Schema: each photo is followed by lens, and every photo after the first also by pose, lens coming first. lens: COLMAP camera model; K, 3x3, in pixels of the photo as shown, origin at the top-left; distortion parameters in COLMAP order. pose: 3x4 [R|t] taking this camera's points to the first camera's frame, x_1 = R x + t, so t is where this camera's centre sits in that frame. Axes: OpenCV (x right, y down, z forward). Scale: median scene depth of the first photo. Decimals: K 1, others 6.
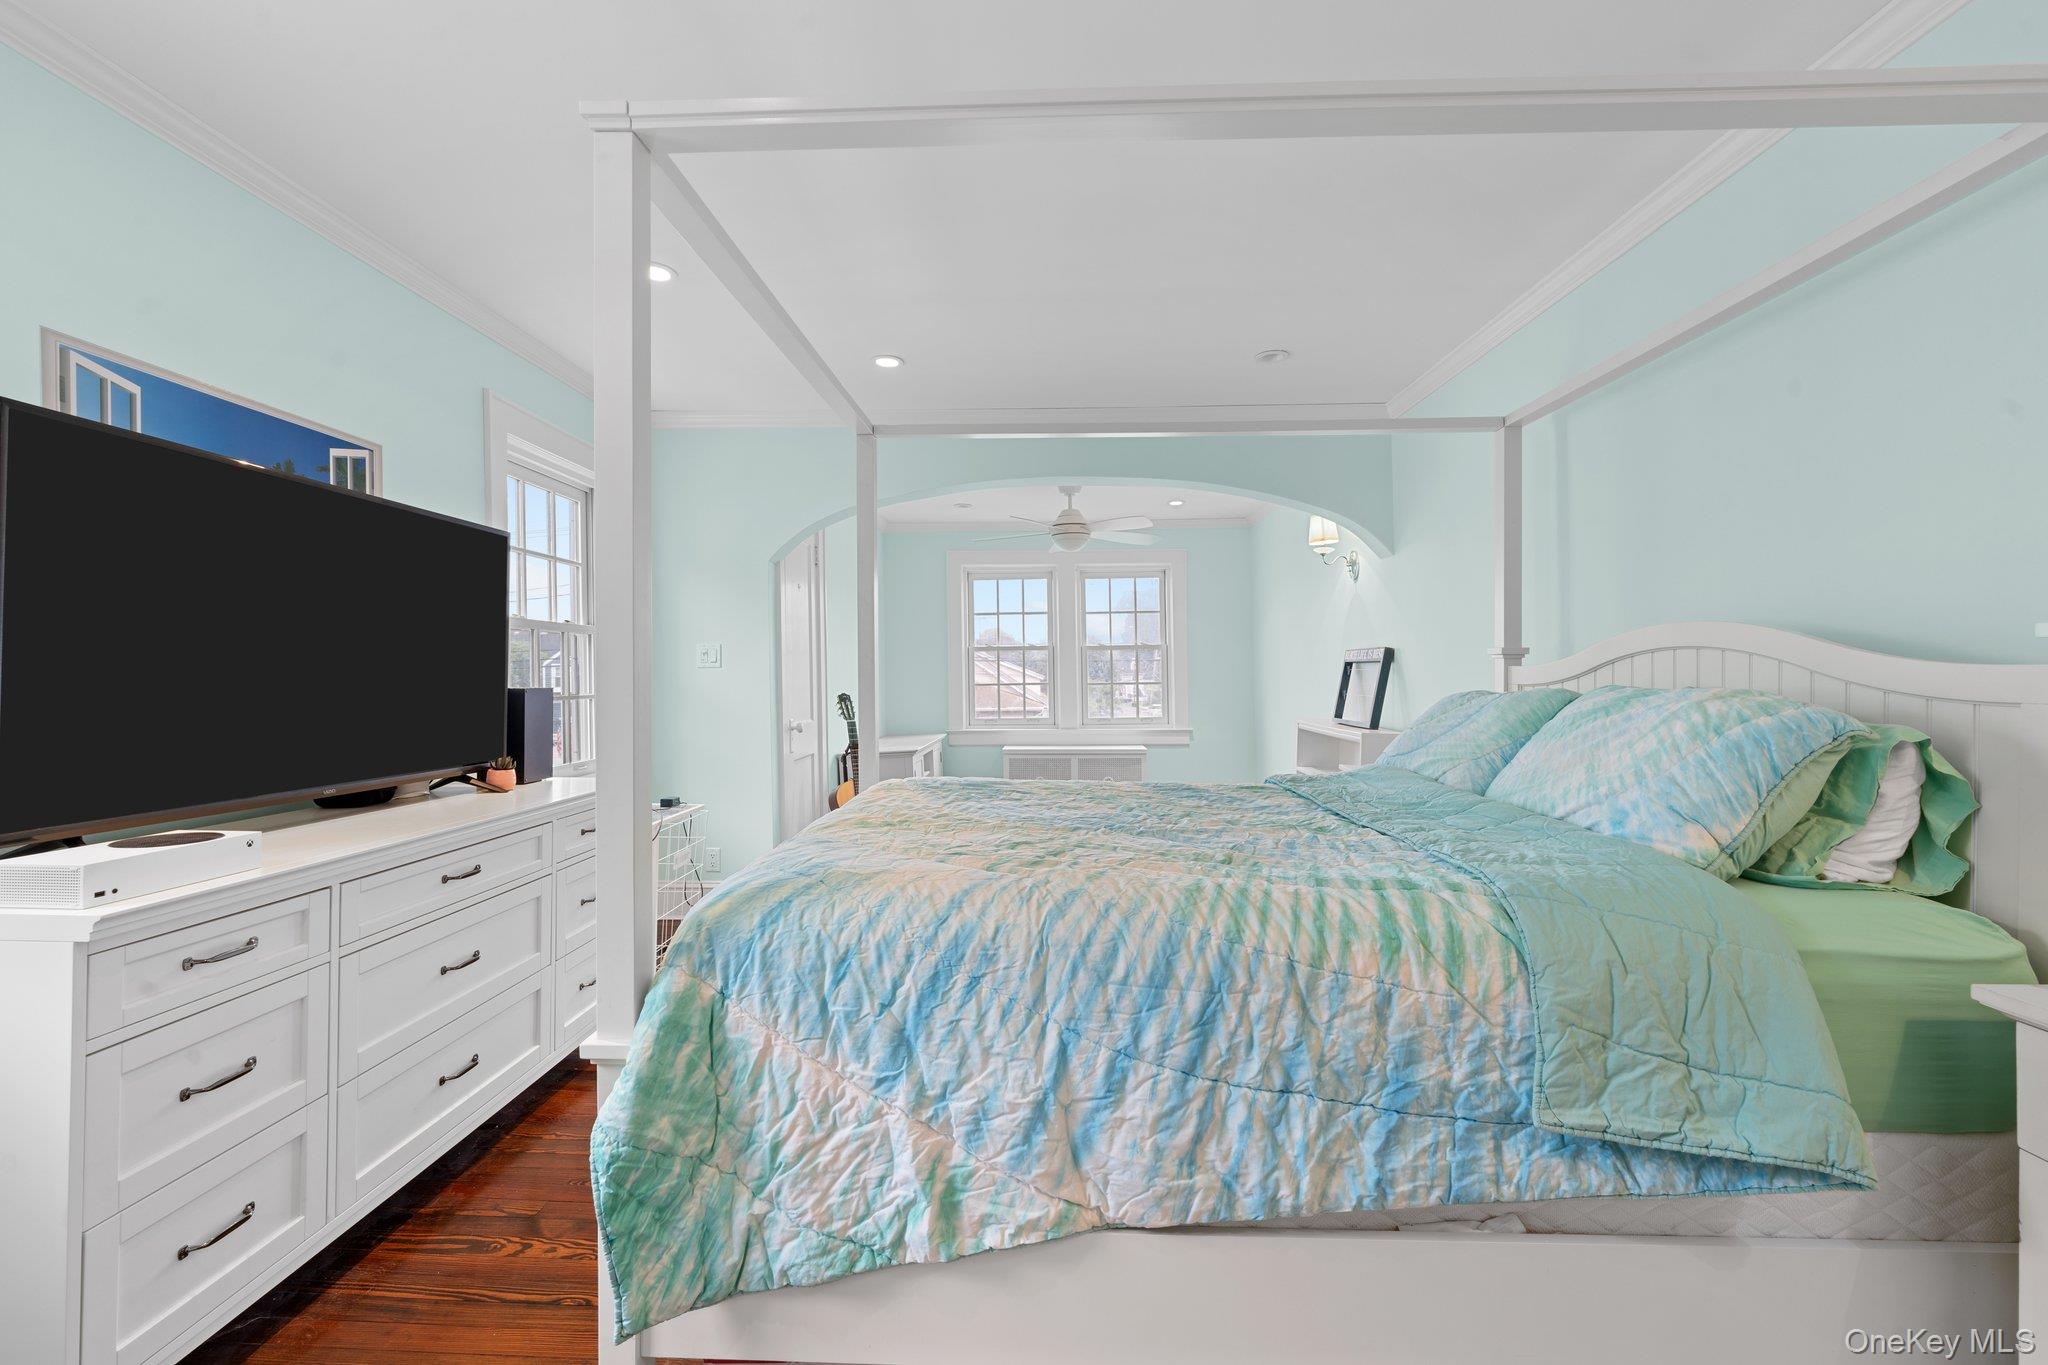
lens RADIAL K [[835.9, 0, 1021.9], [0, 835.9, 670.3], [0, 0, 1]] dist [-0.000405, -0.000212]
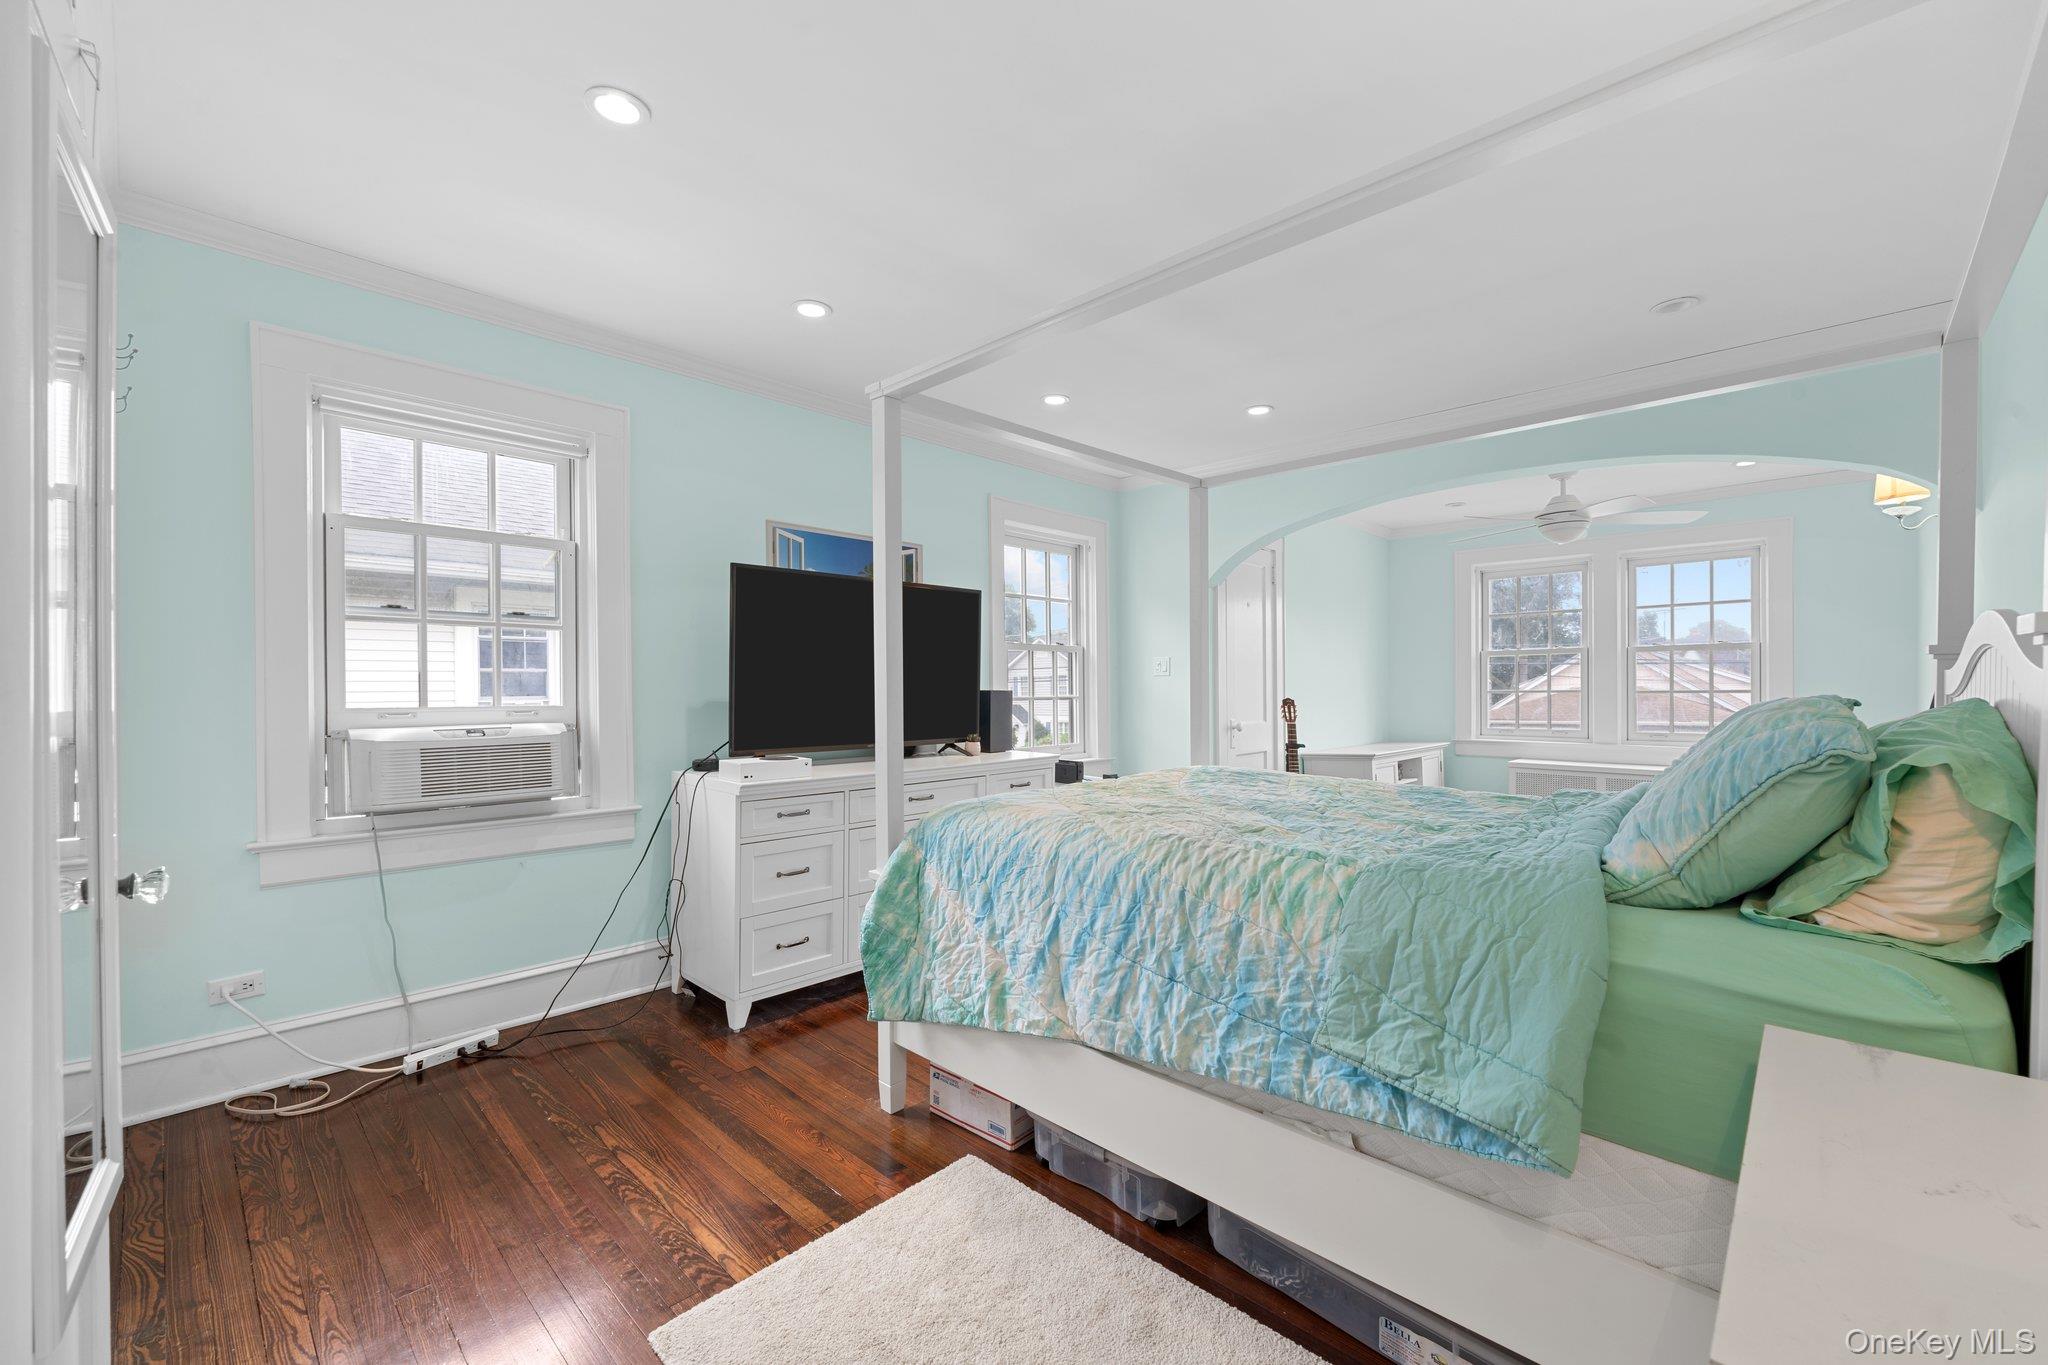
lens RADIAL K [[835.9, 0, 1037.9], [0, 835.9, 687.1], [0, 0, 1]] dist [-0.000405, -0.000212]
pose [[0.743971, 0.004470, -0.668197, 1.069996], [0.004171, 0.999927, 0.011333, -0.003914], [0.668199, -0.011219, 0.743898, -0.185938]]
